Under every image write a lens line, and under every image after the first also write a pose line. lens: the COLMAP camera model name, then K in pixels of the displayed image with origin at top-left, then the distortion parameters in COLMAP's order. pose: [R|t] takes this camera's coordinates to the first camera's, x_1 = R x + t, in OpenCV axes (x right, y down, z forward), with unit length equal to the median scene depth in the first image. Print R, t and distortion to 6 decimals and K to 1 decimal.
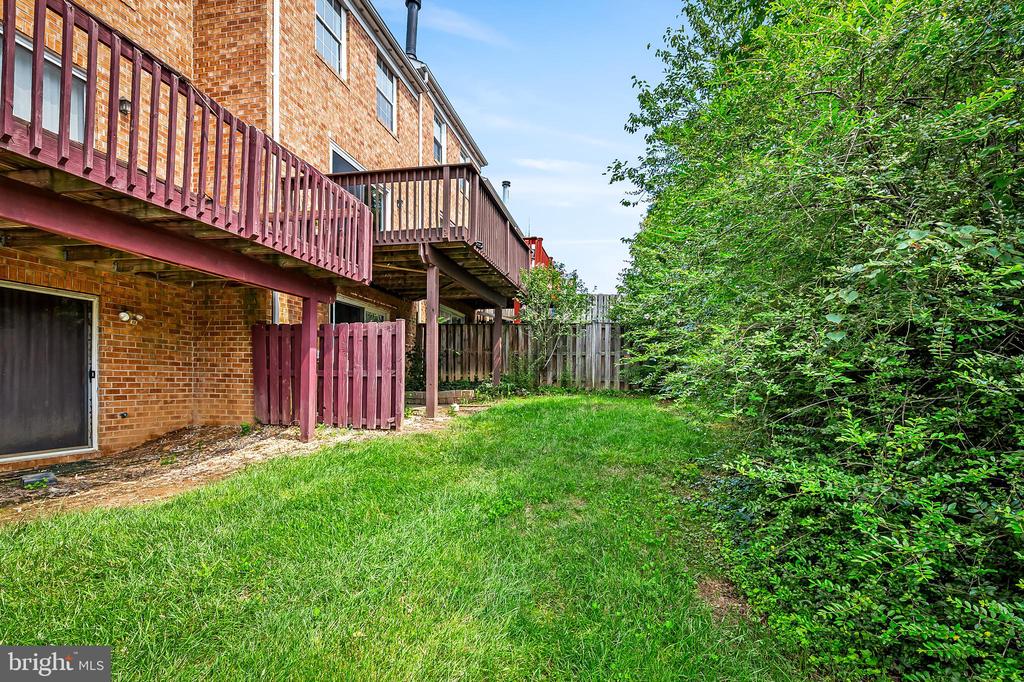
lens RADIAL K [[468.5, 0, 506.3], [0, 468.5, 371.3], [0, 0, 1]] dist [0.003730, 0.000212]
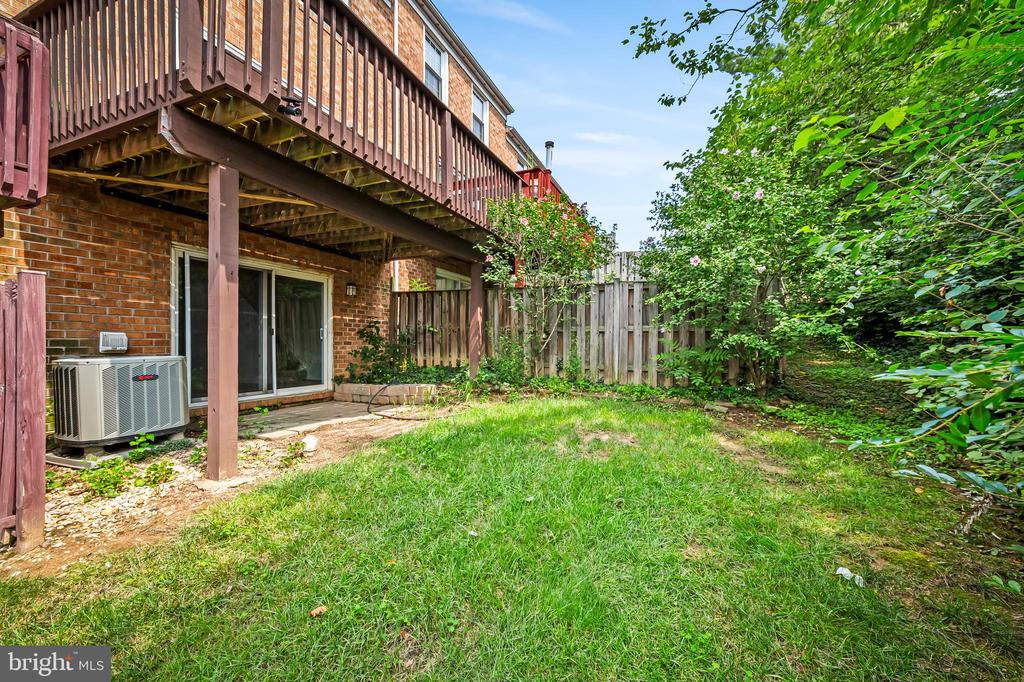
lens RADIAL K [[407.3, 0, 511.6], [0, 407.3, 340.4], [0, 0, 1]] dist [0.008951, -0.002543]
pose [[0.986277, -0.010500, -0.164764, 0.133578], [0.011894, 0.999901, 0.007471, -0.026683], [0.164669, -0.009328, 0.986305, 0.401519]]
